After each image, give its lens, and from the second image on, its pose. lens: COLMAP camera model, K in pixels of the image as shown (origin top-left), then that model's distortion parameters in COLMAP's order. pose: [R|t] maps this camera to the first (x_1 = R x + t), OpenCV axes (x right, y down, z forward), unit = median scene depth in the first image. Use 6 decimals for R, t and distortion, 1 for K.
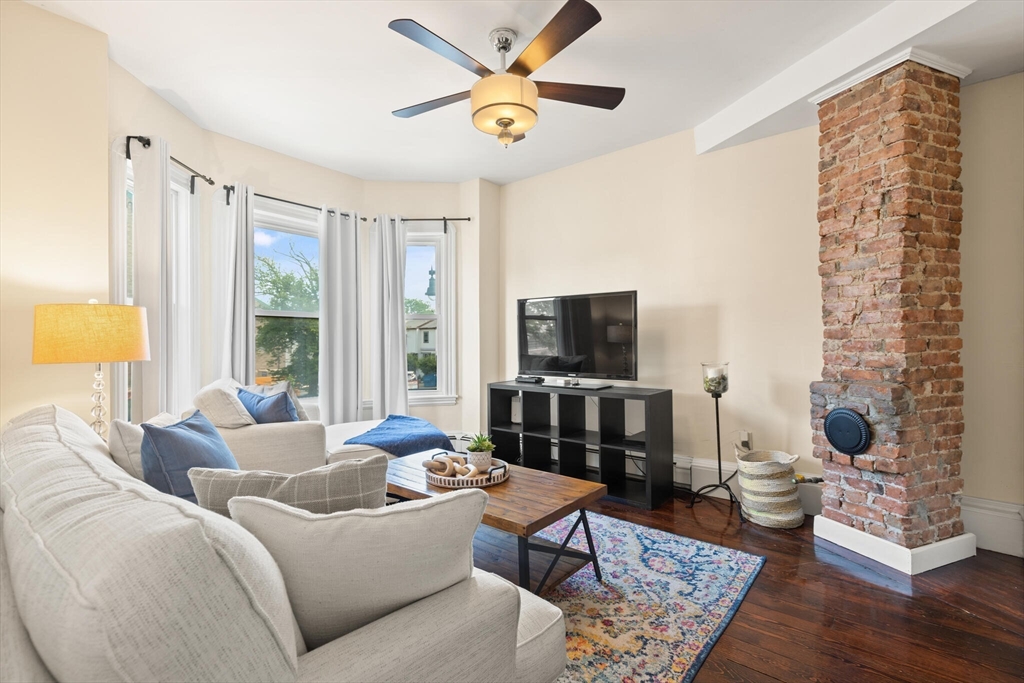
lens RADIAL K [[471.8, 0, 516.8], [0, 471.8, 344.3], [0, 0, 1]] dist [0.006000, -0.001967]
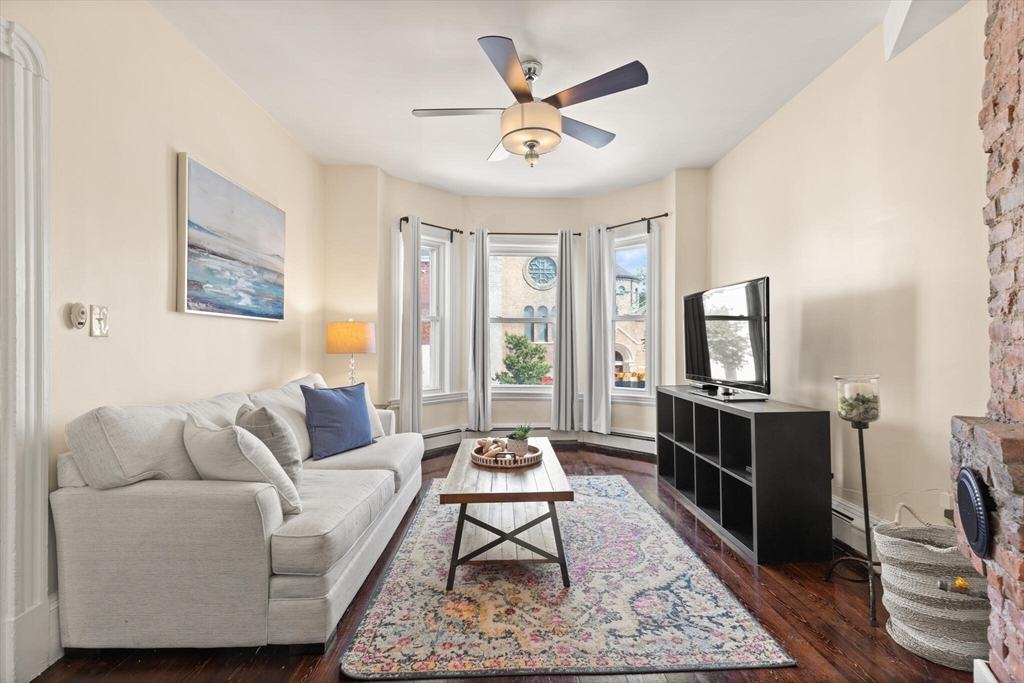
lens RADIAL K [[471.8, 0, 513.0], [0, 471.8, 341.2], [0, 0, 1]] dist [0.006000, -0.001967]
pose [[0.650745, 0.001341, -0.759295, 0.752891], [-0.003827, 0.999992, -0.001514, -0.007885], [0.759287, 0.003891, 0.650744, 0.241648]]
